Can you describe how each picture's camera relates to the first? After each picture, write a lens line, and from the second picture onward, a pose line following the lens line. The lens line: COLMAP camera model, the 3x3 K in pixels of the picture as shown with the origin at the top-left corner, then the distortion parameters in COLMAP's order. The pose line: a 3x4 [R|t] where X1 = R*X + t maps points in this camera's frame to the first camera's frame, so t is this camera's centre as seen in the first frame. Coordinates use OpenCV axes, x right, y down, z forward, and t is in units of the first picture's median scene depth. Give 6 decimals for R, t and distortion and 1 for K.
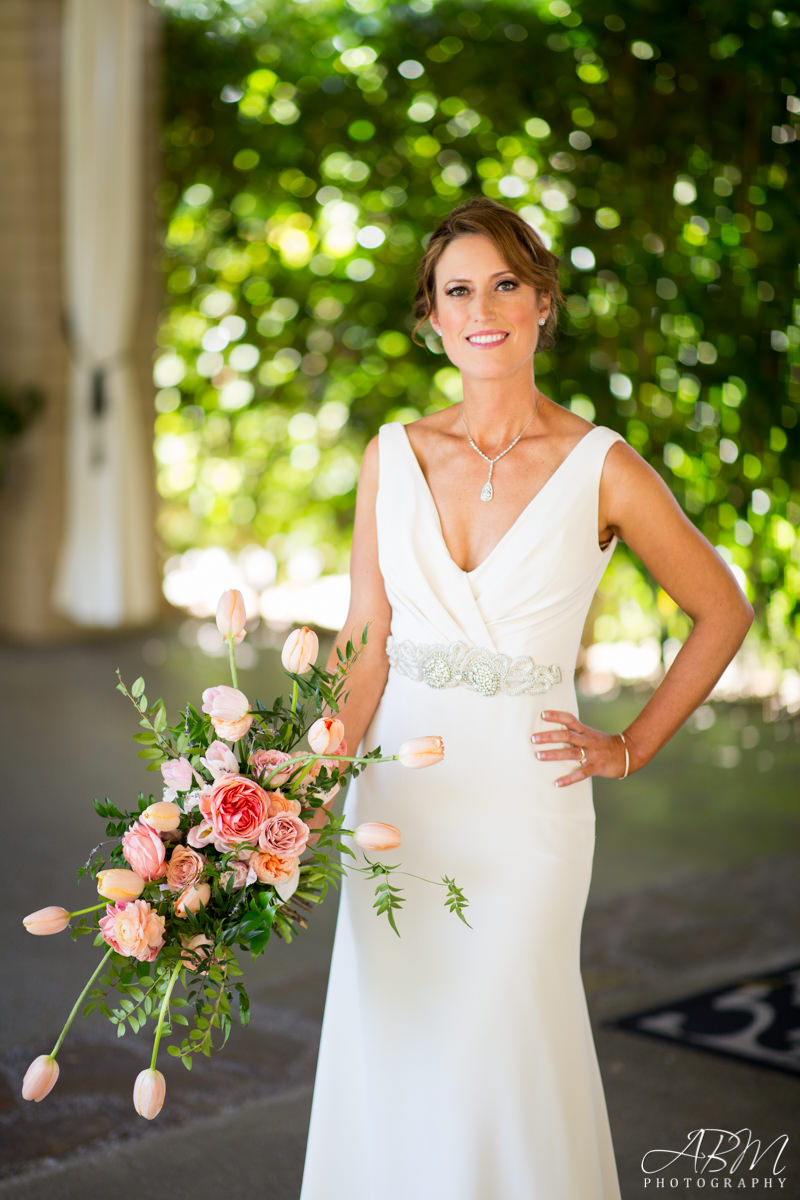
lens RADIAL K [[2948.2, 0, 400.0], [0, 2948.2, 600.0], [0, 0, 1]] dist [-0.061484, -0.645783]
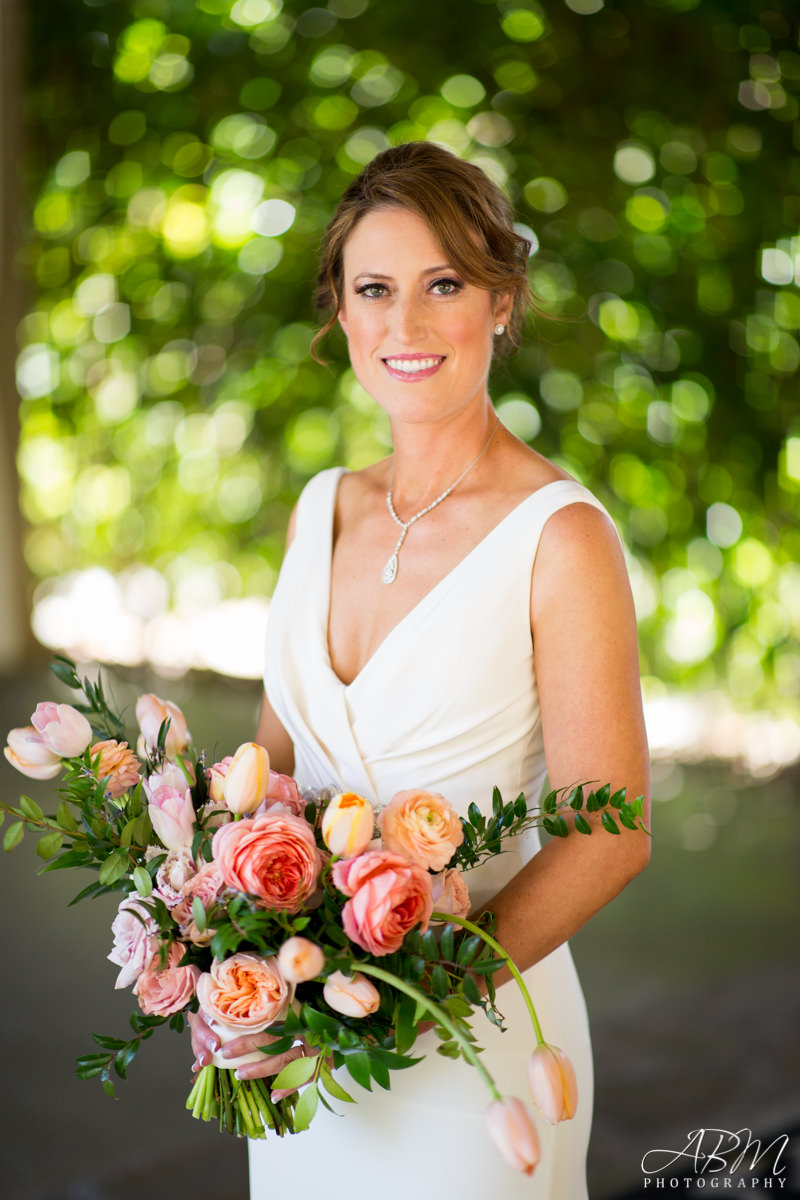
lens RADIAL K [[2948.2, 0, 400.0], [0, 2948.2, 600.0], [0, 0, 1]] dist [-0.061484, -0.645783]
pose [[0.999597, -0.003757, 0.028136, 0.002766], [0.003400, 0.999913, 0.012727, -0.022590], [-0.028181, -0.012626, 0.999523, 0.141573]]
